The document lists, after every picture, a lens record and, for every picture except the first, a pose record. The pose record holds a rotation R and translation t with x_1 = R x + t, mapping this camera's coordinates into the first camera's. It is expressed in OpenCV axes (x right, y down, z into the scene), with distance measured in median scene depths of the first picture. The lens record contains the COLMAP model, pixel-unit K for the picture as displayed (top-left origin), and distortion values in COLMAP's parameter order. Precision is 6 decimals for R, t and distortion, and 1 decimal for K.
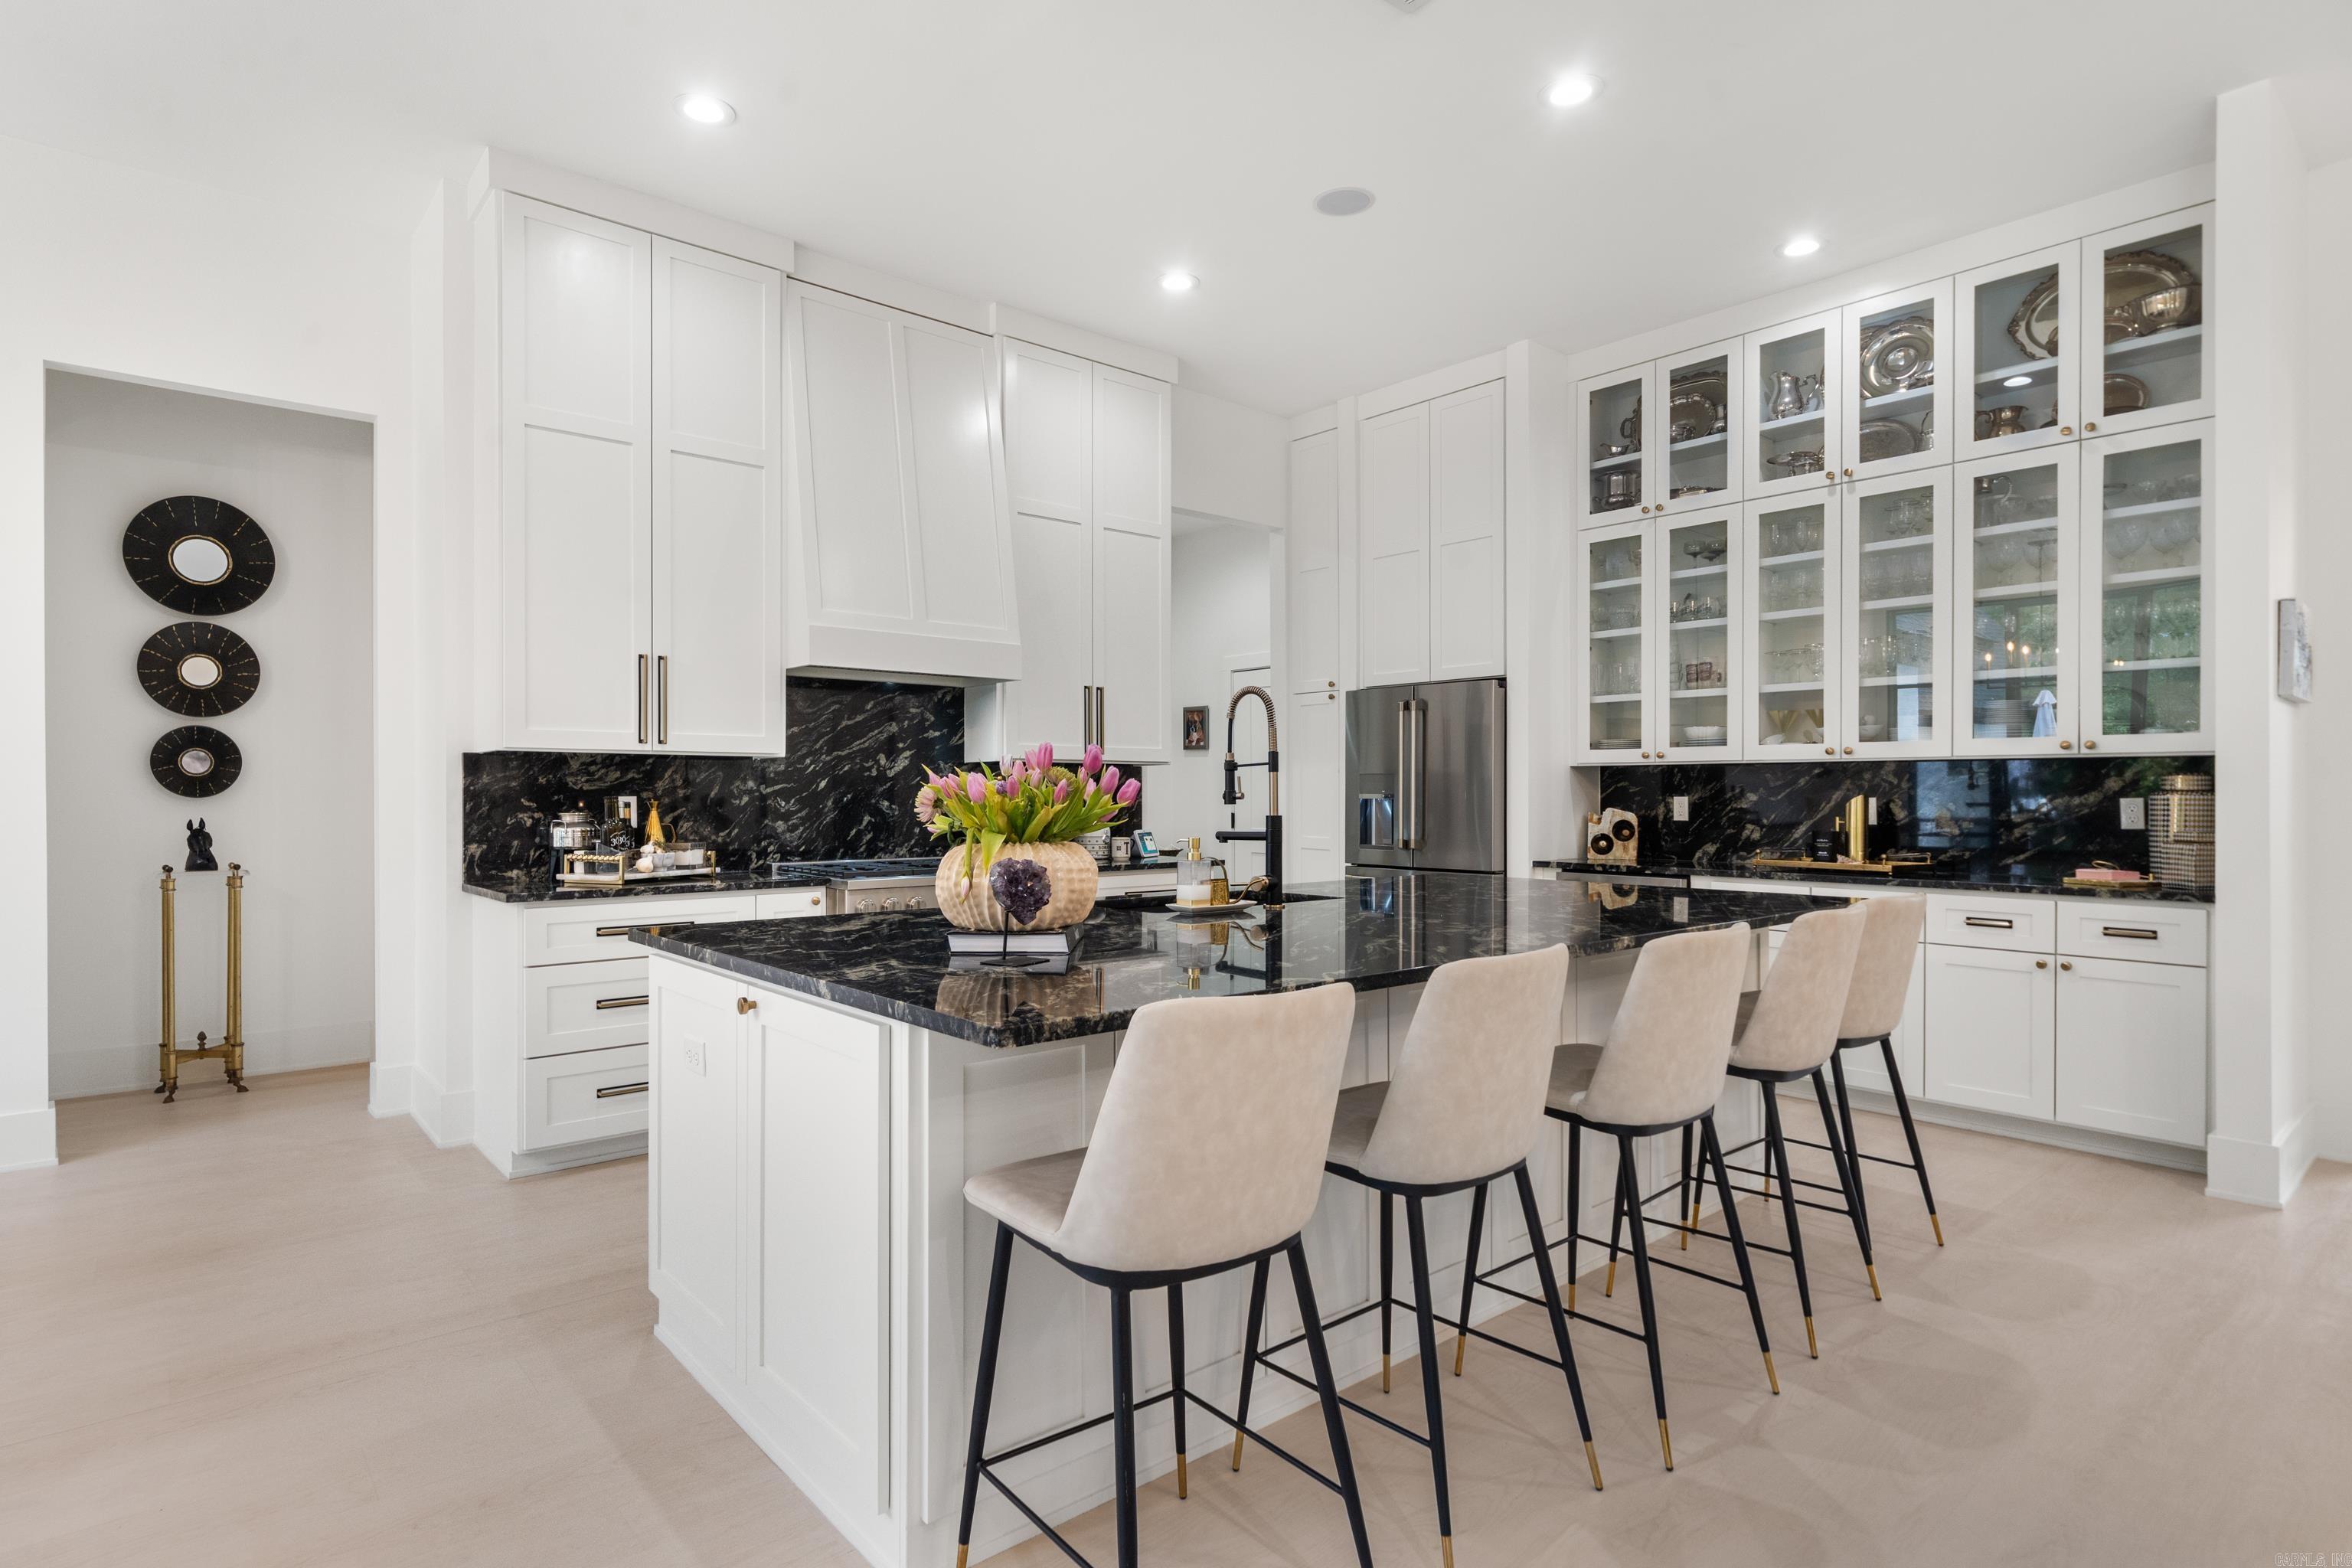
lens RADIAL K [[1214.4, 0, 1133.7], [0, 1214.4, 793.2], [0, 0, 1]] dist [0.001232, 0.000225]
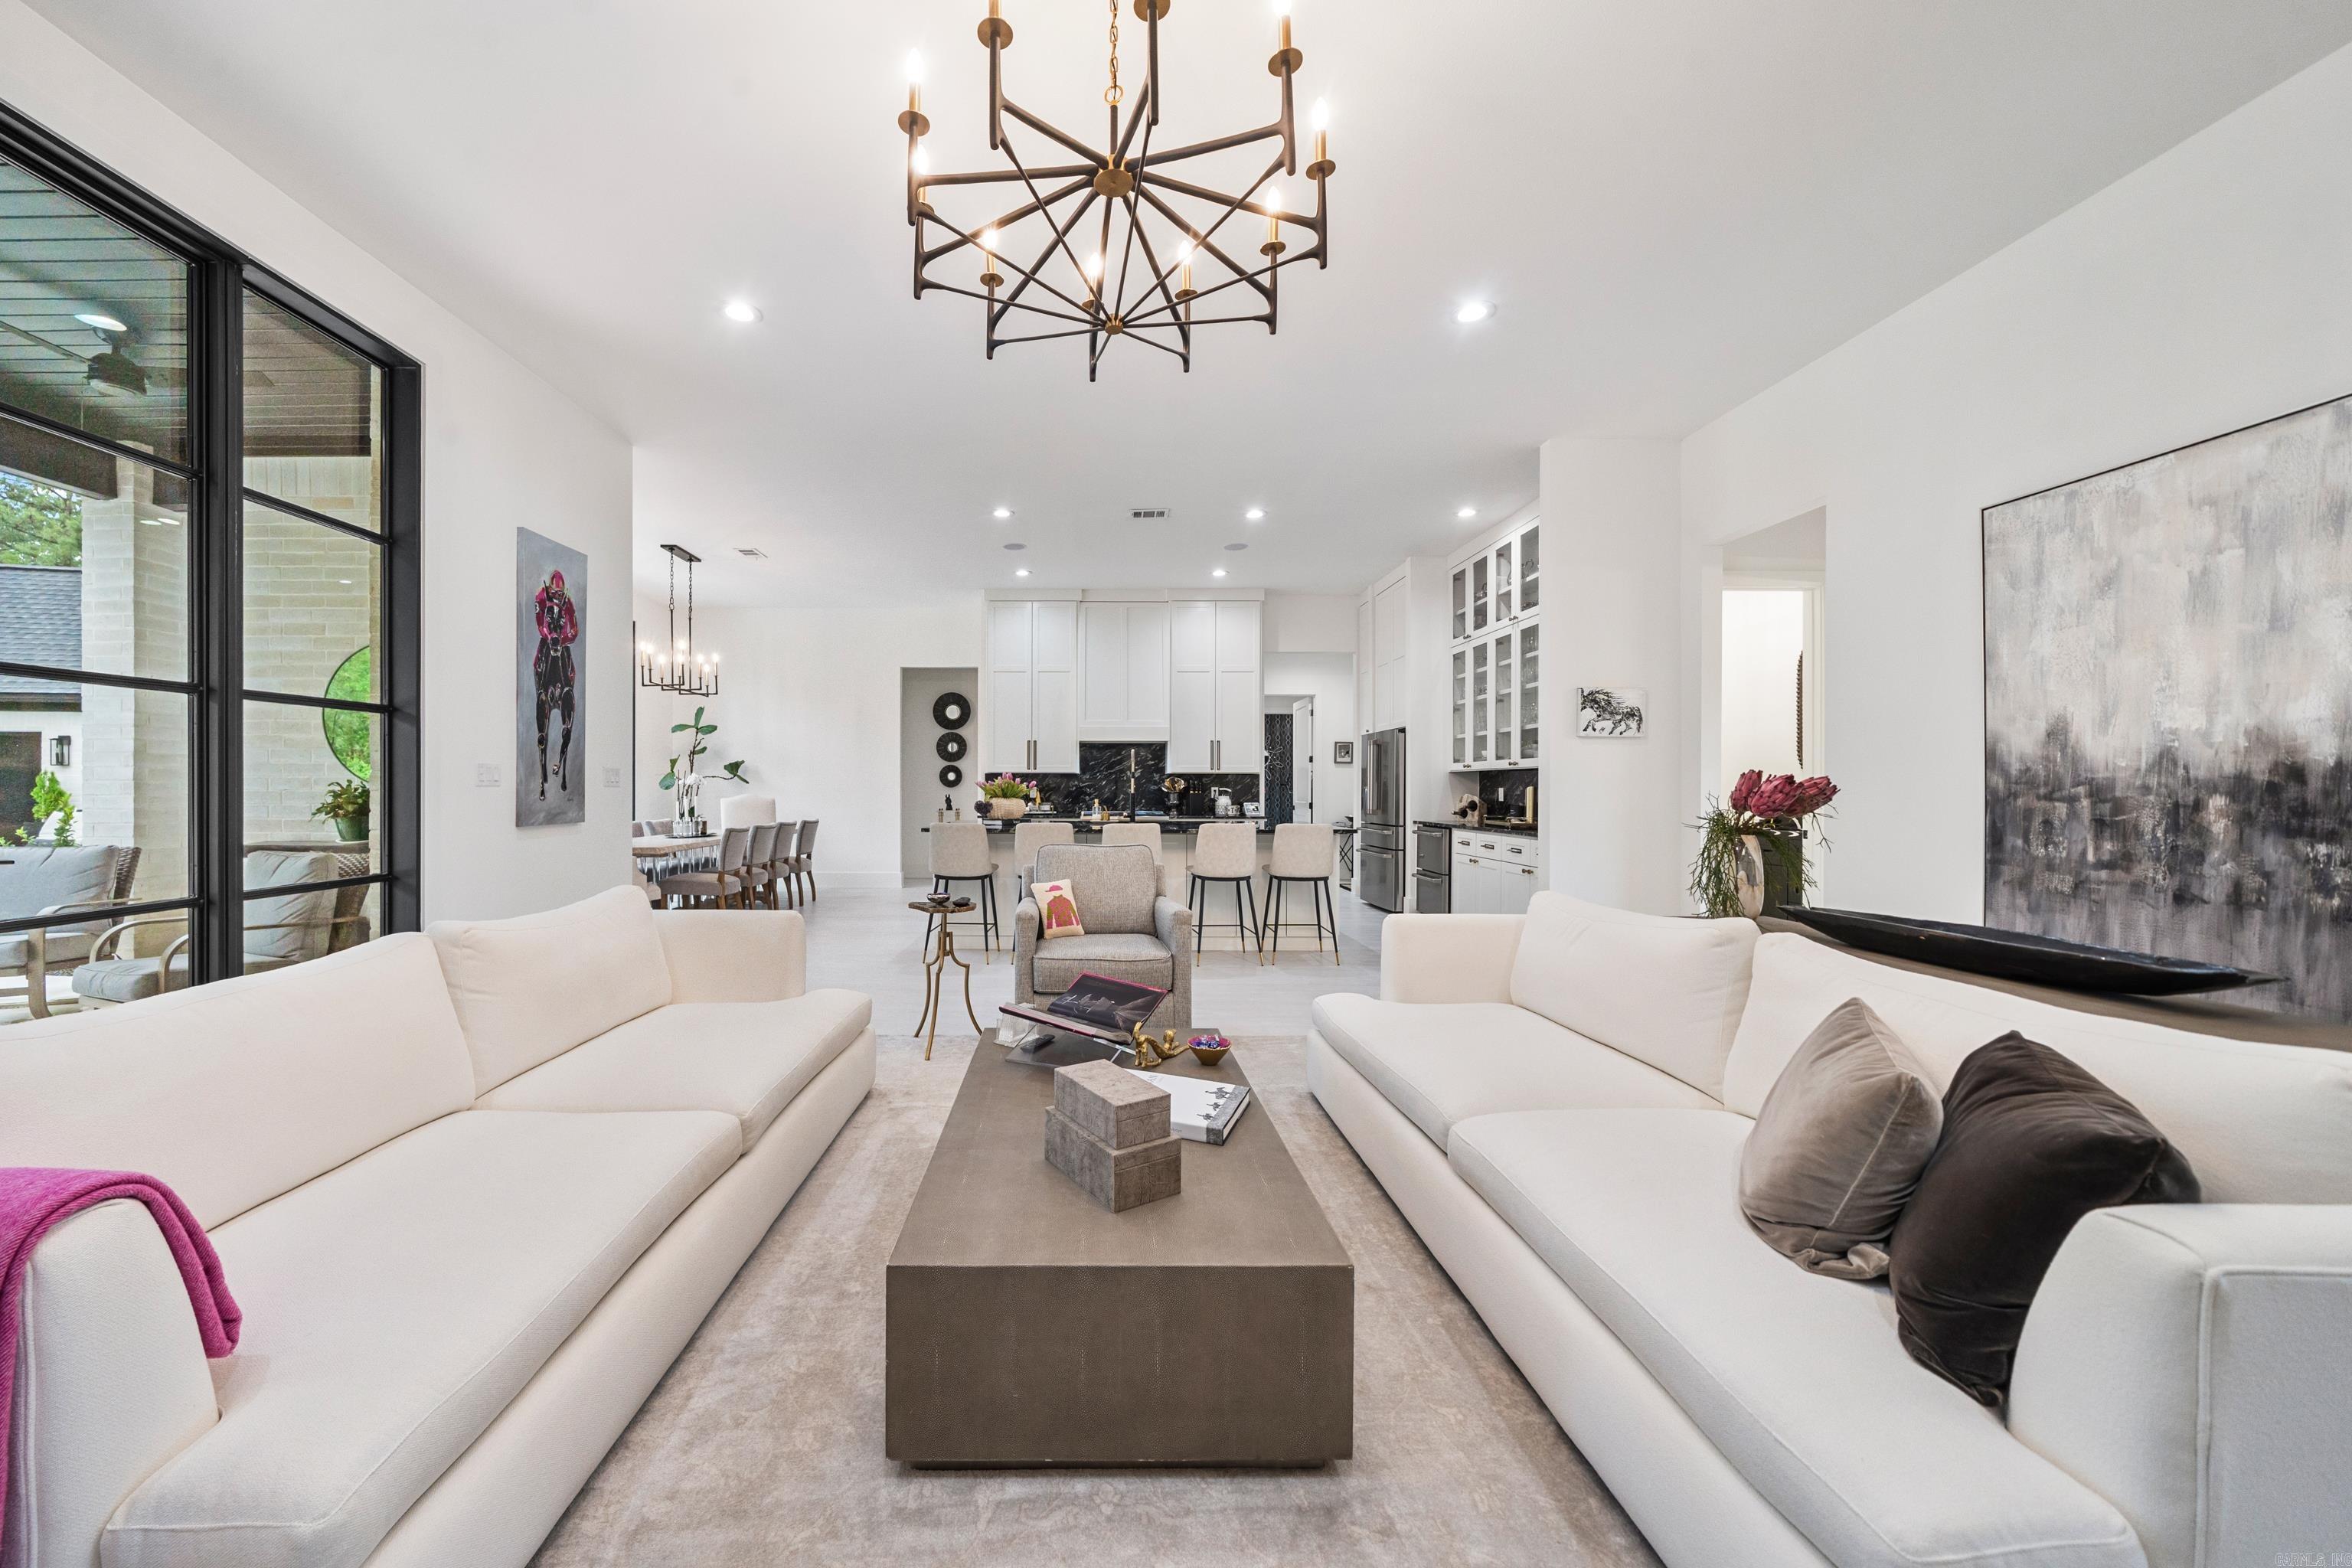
lens RADIAL K [[823.6, 0, 1091.2], [0, 823.6, 787.8], [0, 0, 1]] dist [0.000638, 0.000019]
pose [[0.767714, 0.000160, -0.640793, 0.903187], [-0.001227, 0.999999, -0.001221, 0.005916], [0.640792, 0.001724, 0.767713, -0.418708]]
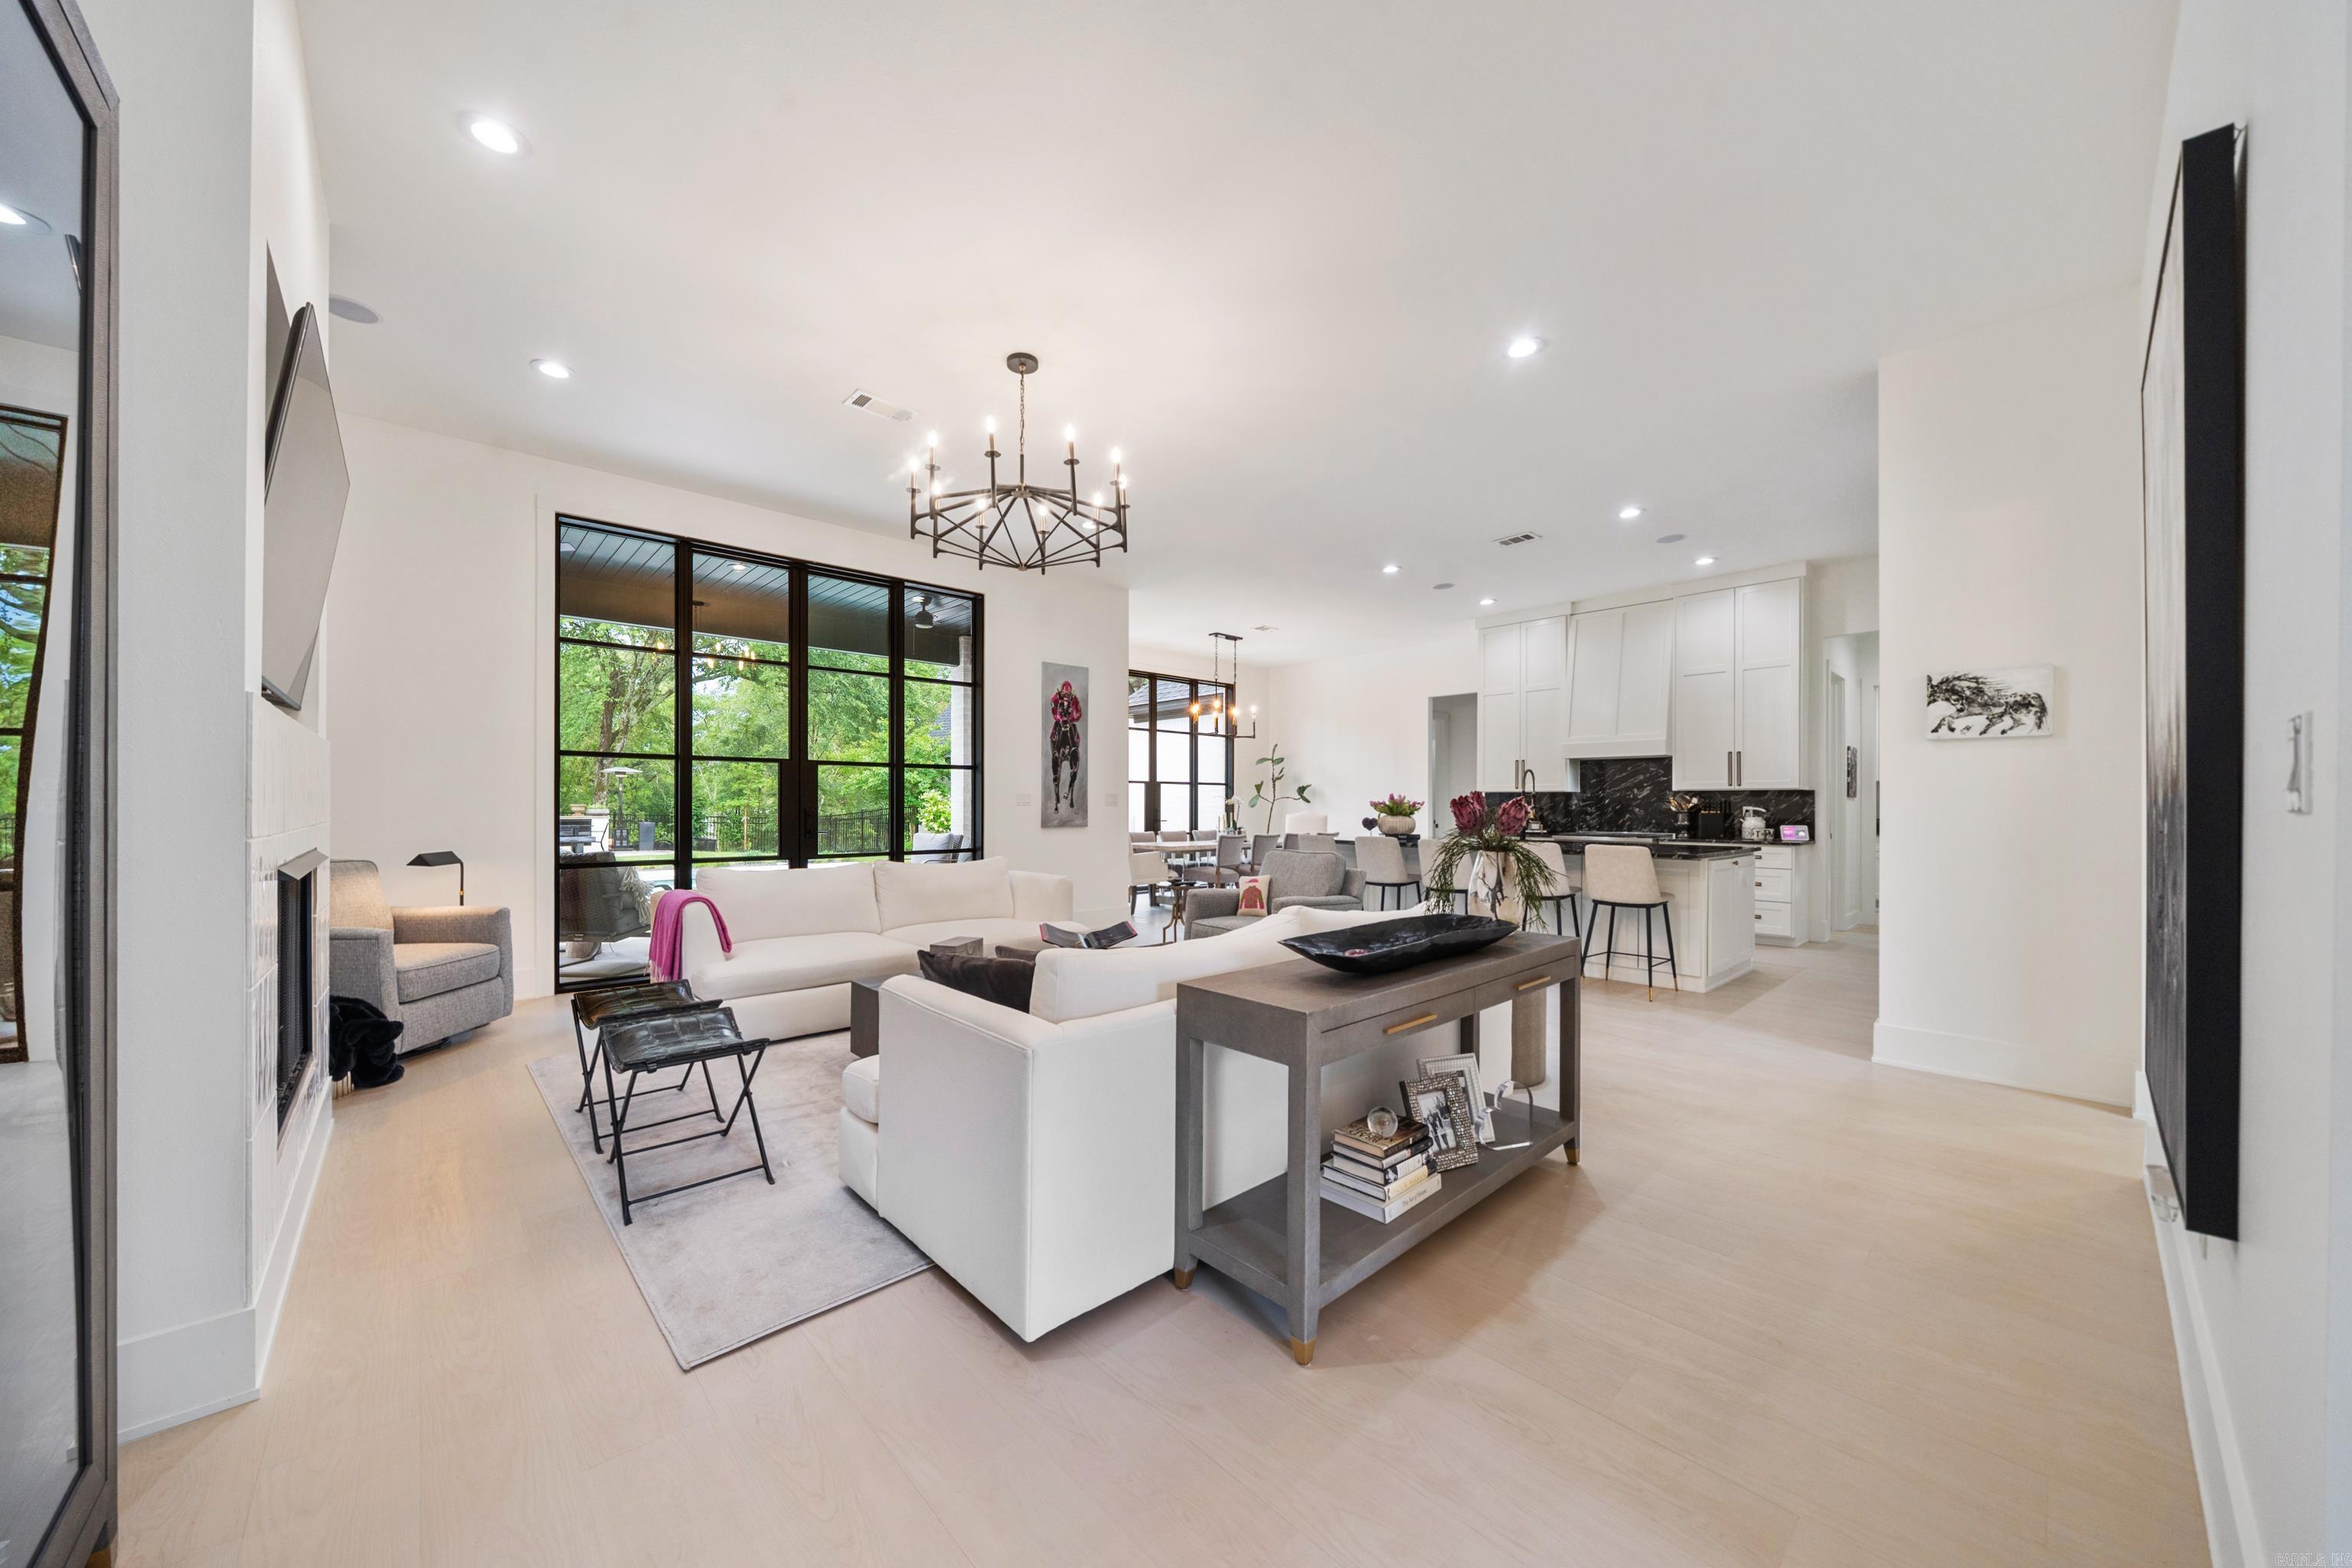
lens RADIAL K [[823.9, 0, 1155.8], [0, 823.9, 800.7], [0, 0, 1]] dist [0.000160, -0.000013]
pose [[0.041257, -0.005534, -0.999133, 1.438816], [-0.003134, 0.999979, -0.005669, 0.003537], [0.999144, 0.003365, 0.041239, -0.002538]]
